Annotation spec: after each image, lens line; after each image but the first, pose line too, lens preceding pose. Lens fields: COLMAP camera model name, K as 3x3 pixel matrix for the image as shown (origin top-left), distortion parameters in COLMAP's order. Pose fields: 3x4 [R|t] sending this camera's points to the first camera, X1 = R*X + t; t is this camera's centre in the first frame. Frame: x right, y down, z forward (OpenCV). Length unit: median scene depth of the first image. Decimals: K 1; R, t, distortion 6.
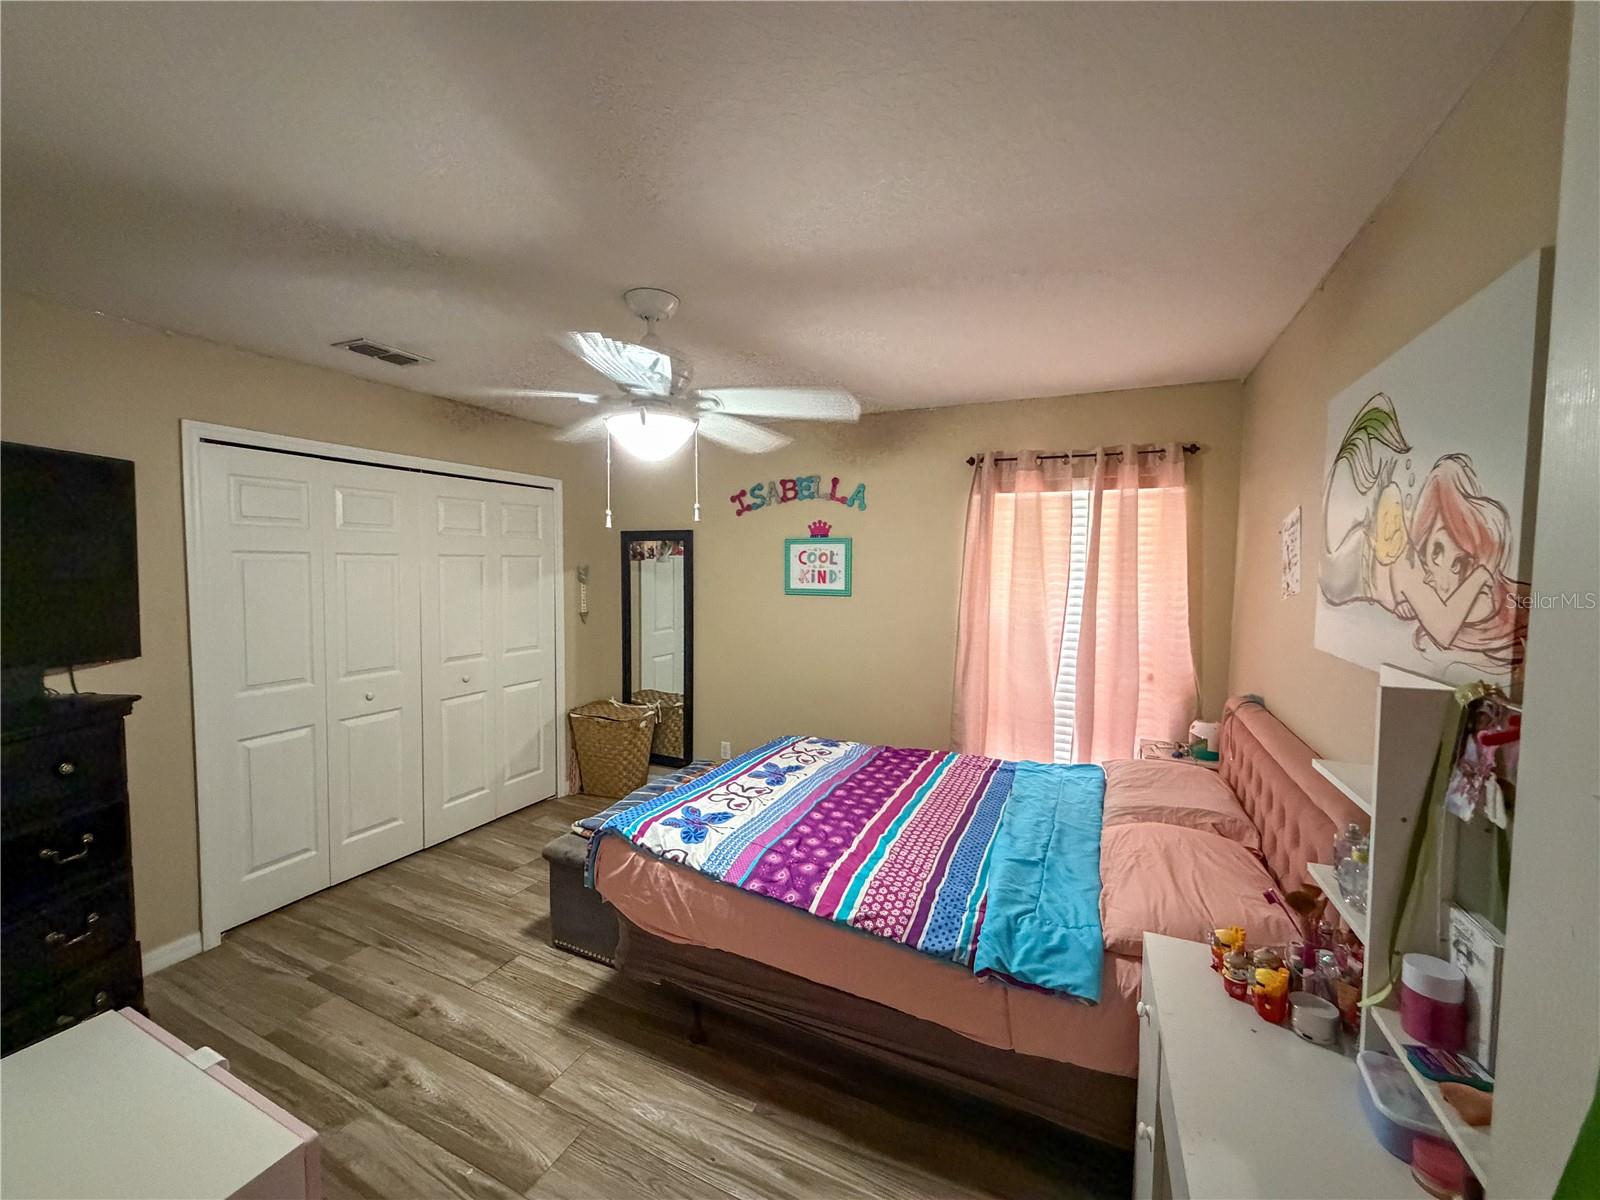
lens RADIAL K [[639.6, 0, 797.1], [0, 639.6, 599.7], [0, 0, 1]] dist [0.000347, -0.000149]
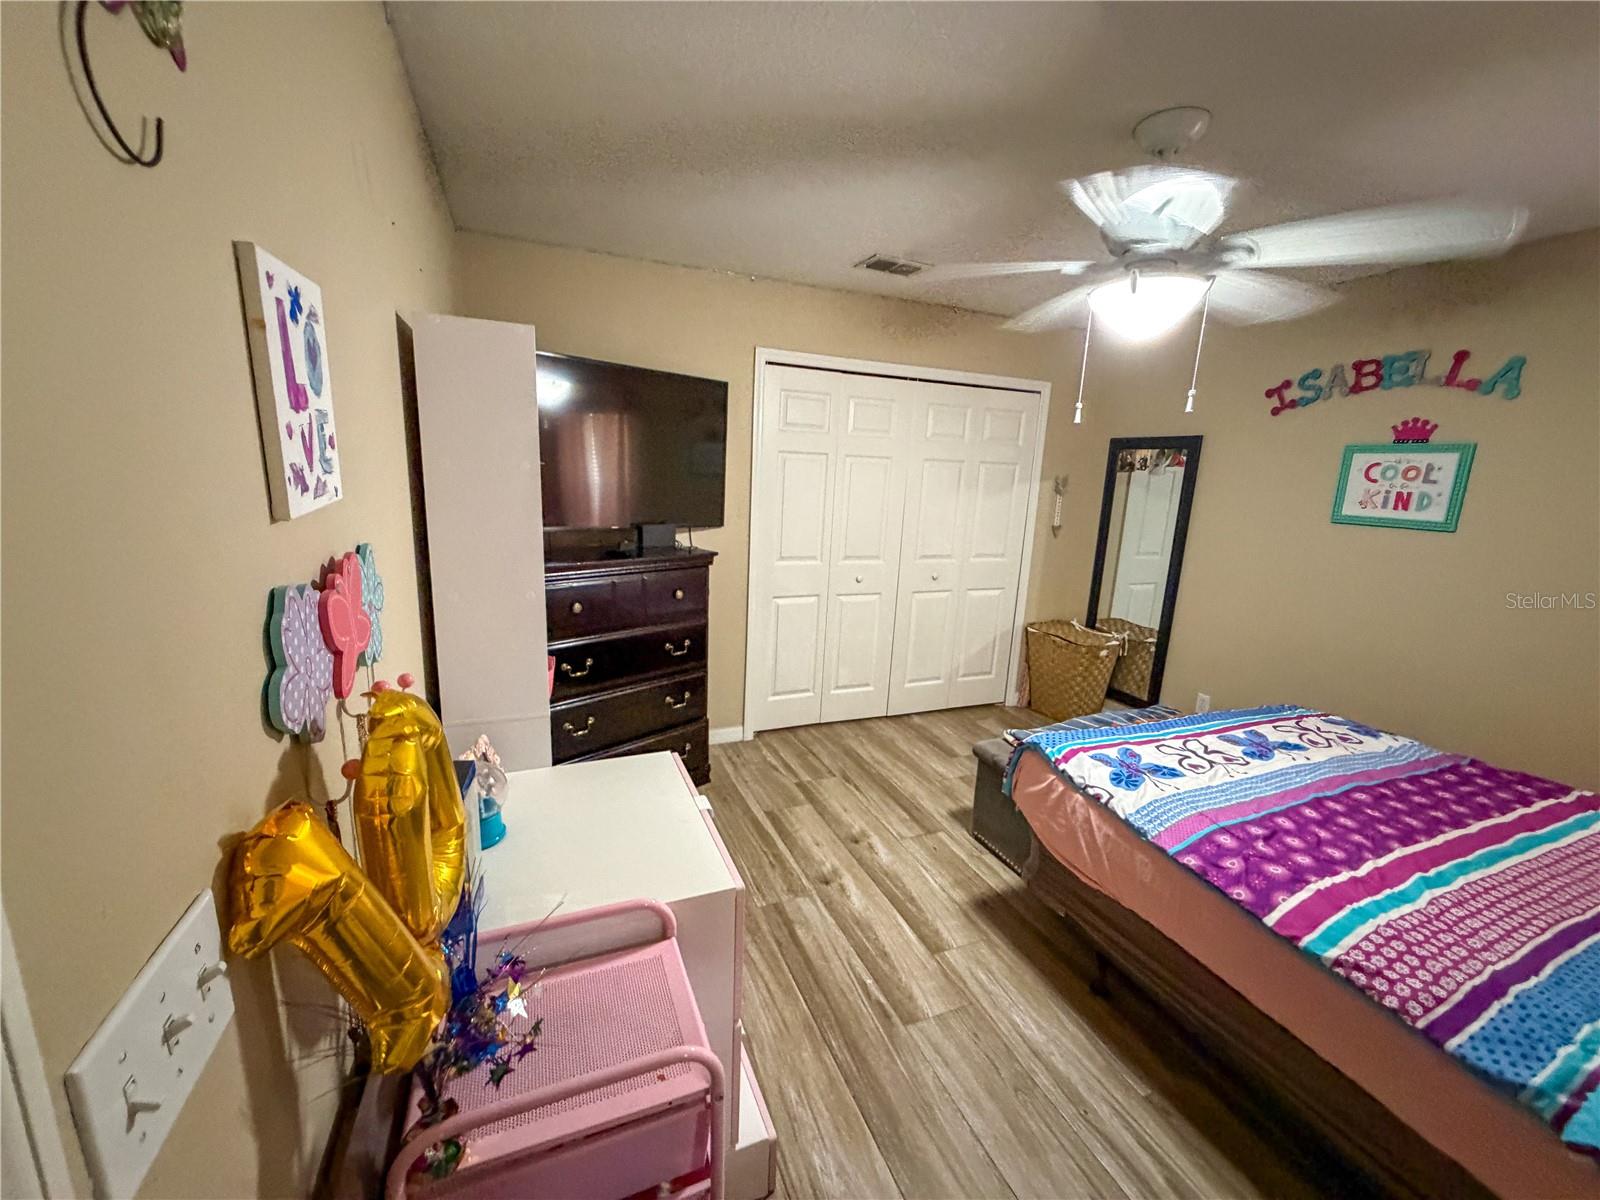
lens RADIAL K [[639.6, 0, 797.1], [0, 639.6, 599.7], [0, 0, 1]] dist [0.000347, -0.000149]
pose [[0.741929, 0.157735, -0.651660, 0.029939], [-0.074710, 0.985330, 0.153441, 0.018391], [0.666303, -0.065157, 0.742829, 0.050351]]
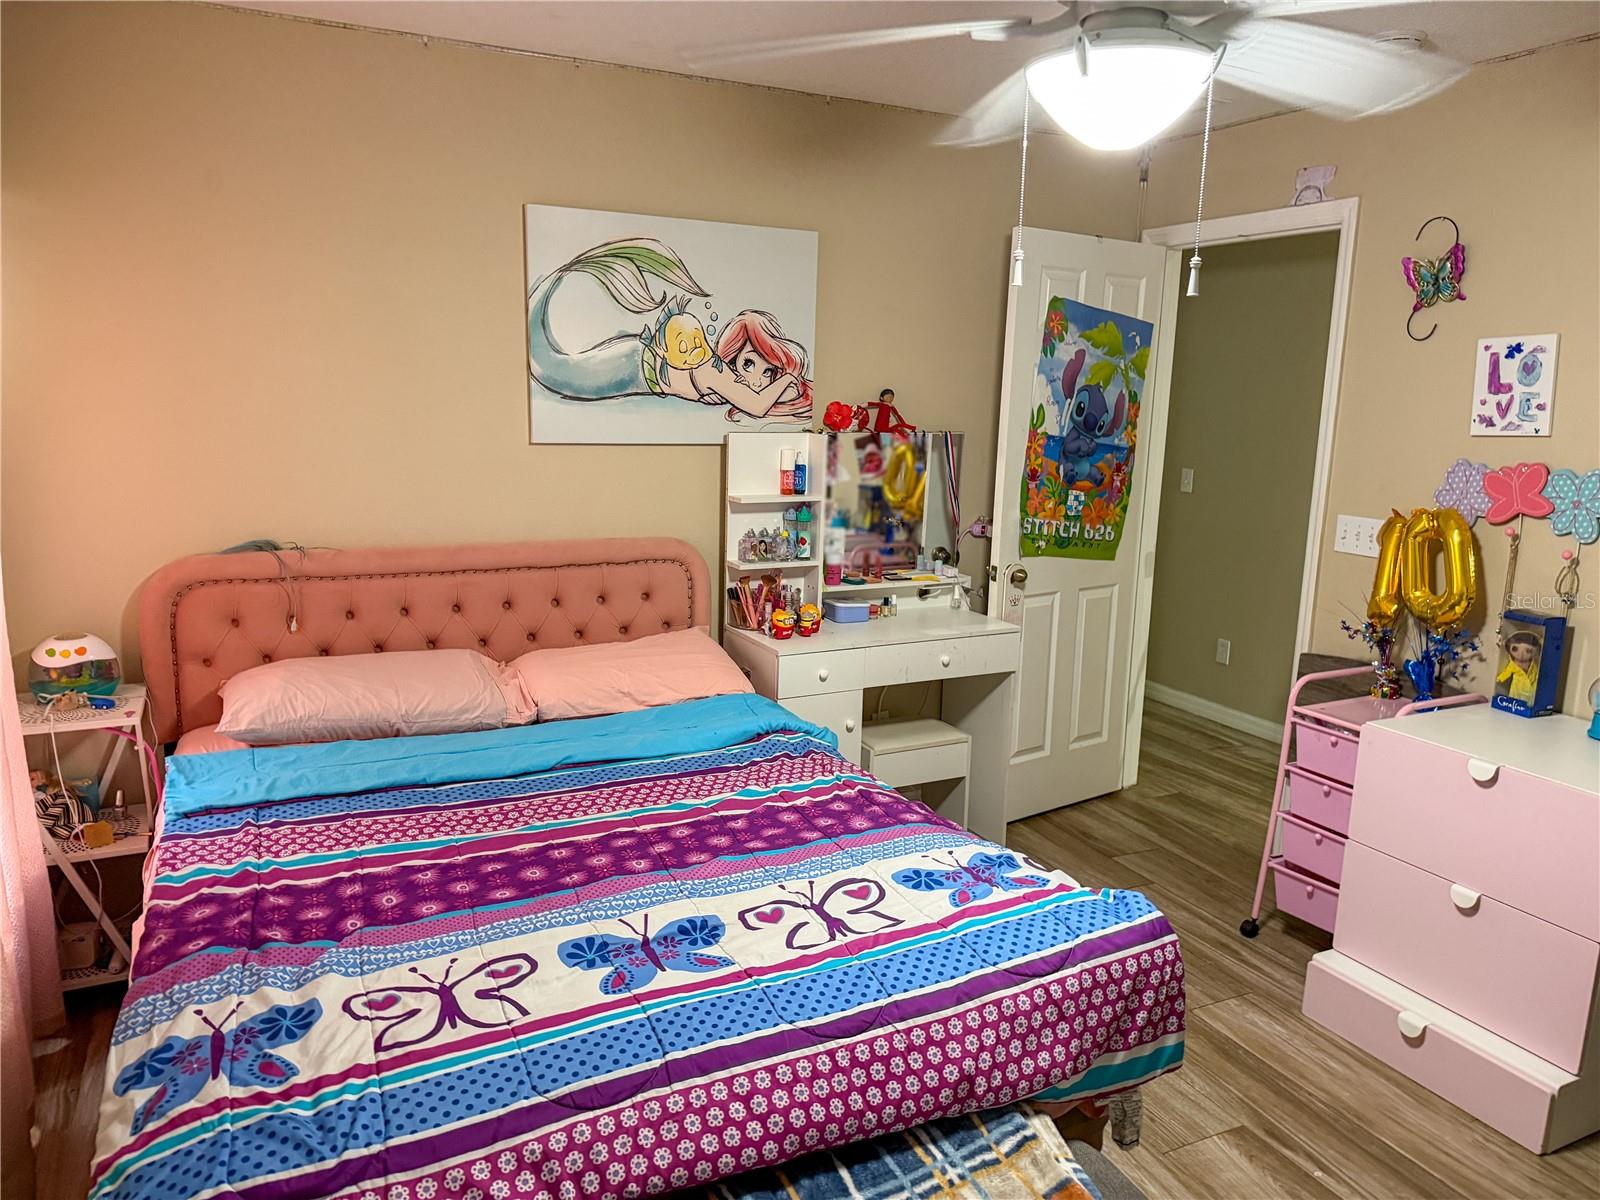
lens RADIAL K [[1110.1, 0, 788.3], [0, 1110.1, 598.9], [0, 0, 1]] dist [0.169251, -0.323137]
pose [[-0.780193, -0.146690, 0.608096, -0.475688], [0.005218, 0.970556, 0.240820, -0.081859], [-0.625517, 0.191059, -0.756456, 1.475942]]
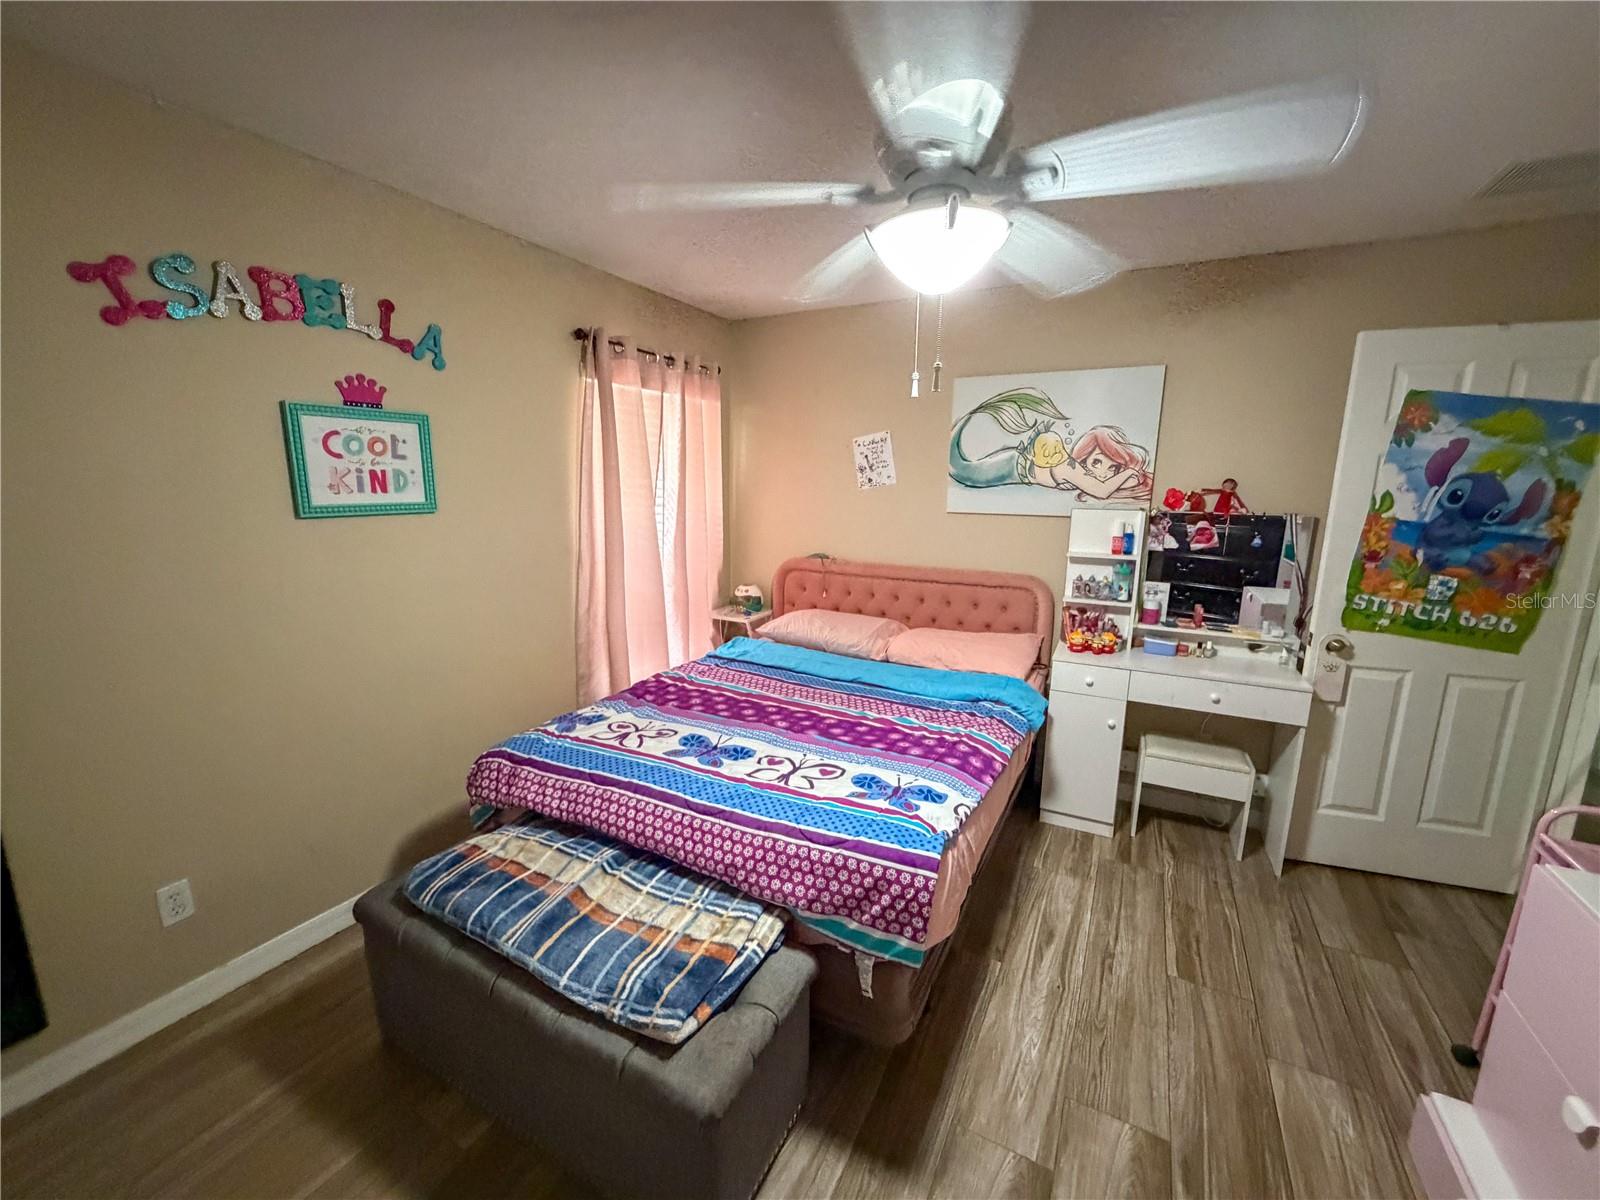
lens RADIAL K [[639.6, 0, 797.1], [0, 639.6, 599.7], [0, 0, 1]] dist [0.000347, -0.000149]
pose [[0.050407, -0.192904, 0.979922, -0.749103], [0.047303, 0.980529, 0.190590, -0.034918], [-0.997608, 0.036746, 0.058551, 0.895740]]
